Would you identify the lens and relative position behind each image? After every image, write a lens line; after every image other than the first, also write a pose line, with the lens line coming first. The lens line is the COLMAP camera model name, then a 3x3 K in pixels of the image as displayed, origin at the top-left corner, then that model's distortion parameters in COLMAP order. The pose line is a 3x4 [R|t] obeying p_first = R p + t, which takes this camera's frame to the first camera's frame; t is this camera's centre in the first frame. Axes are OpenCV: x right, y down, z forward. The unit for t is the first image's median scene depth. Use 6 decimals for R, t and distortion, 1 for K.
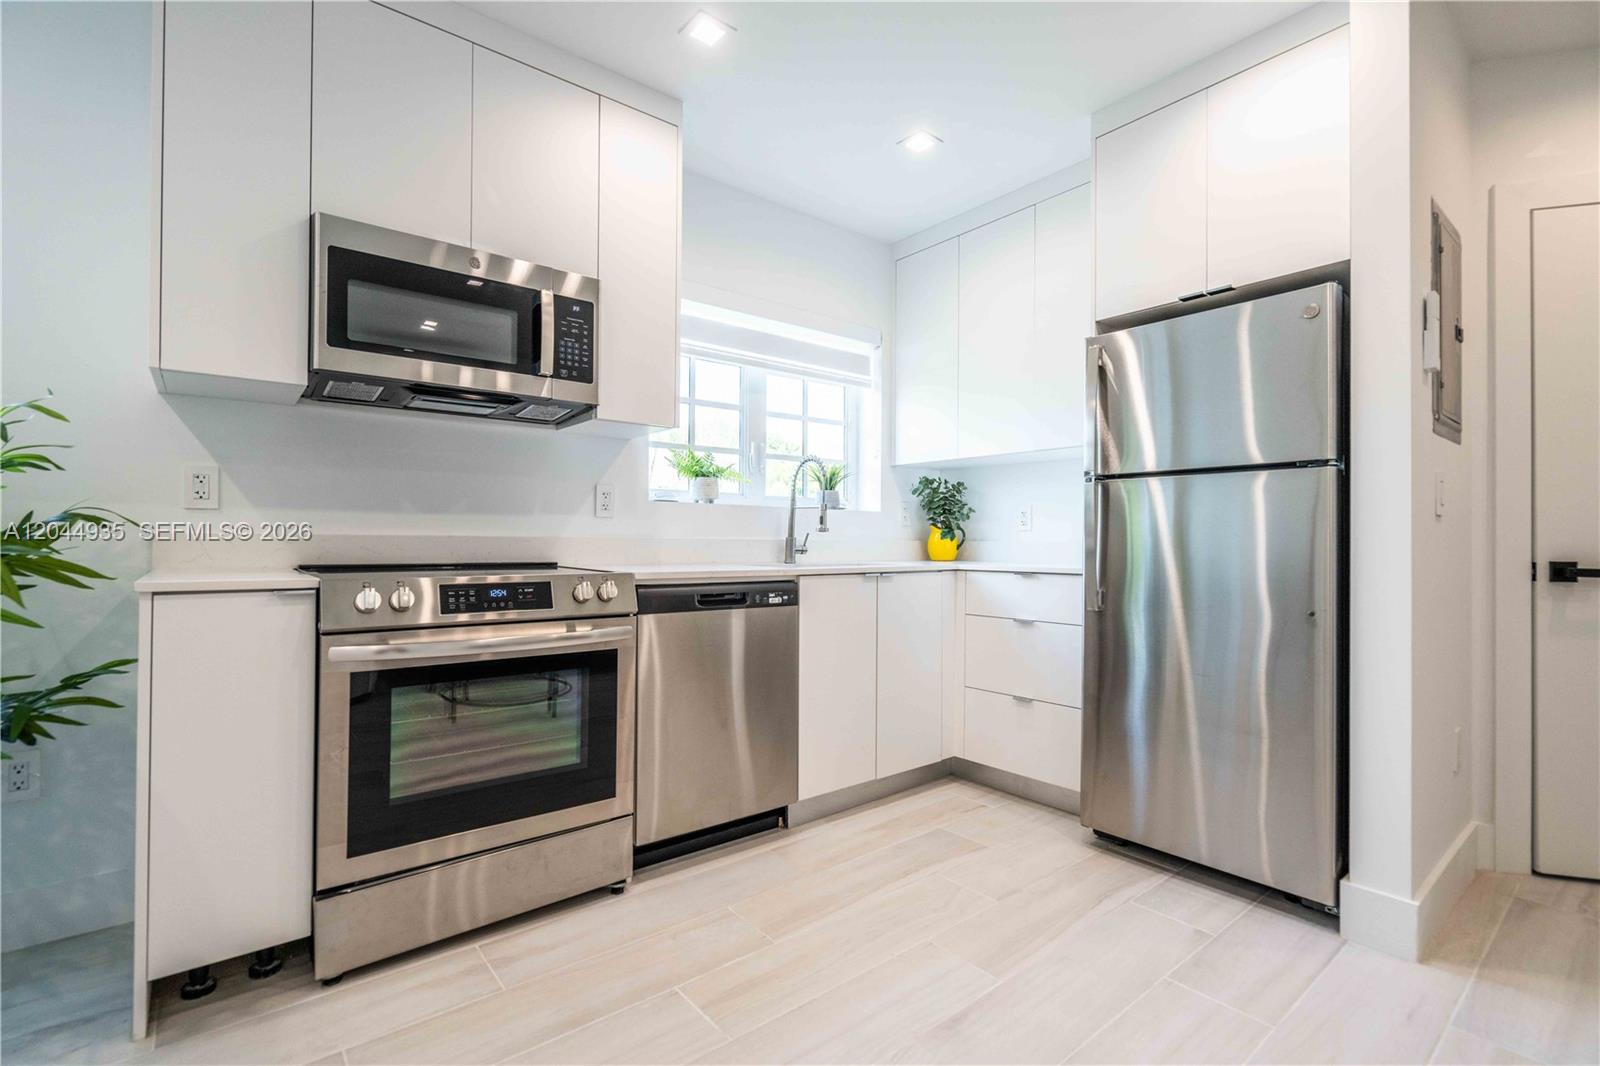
lens RADIAL K [[737.0, 0, 800.0], [0, 737.0, 533.0], [0, 0, 1]] dist [0.002127, -0.000761]
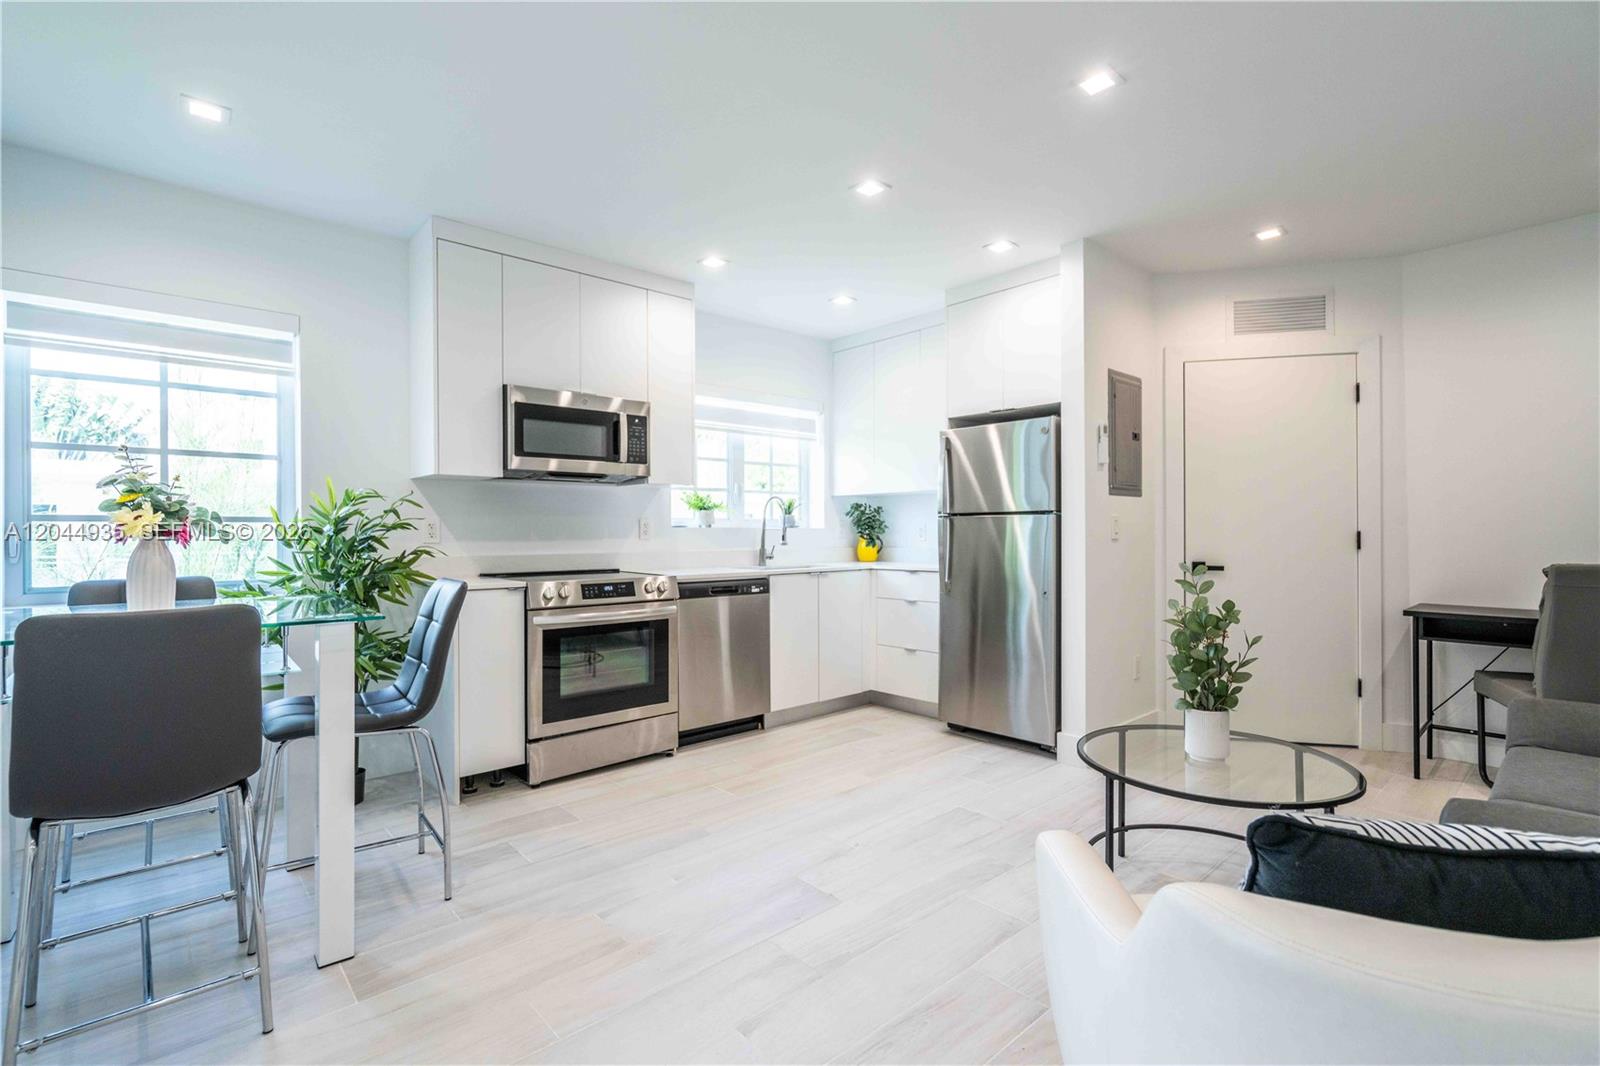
lens RADIAL K [[737.0, 0, 800.0], [0, 737.0, 533.0], [0, 0, 1]] dist [0.002127, -0.000761]
pose [[0.998719, -0.010723, 0.049452, -0.013693], [0.010127, 0.999873, 0.012283, -0.055690], [-0.049577, -0.011767, 0.998701, -0.647702]]
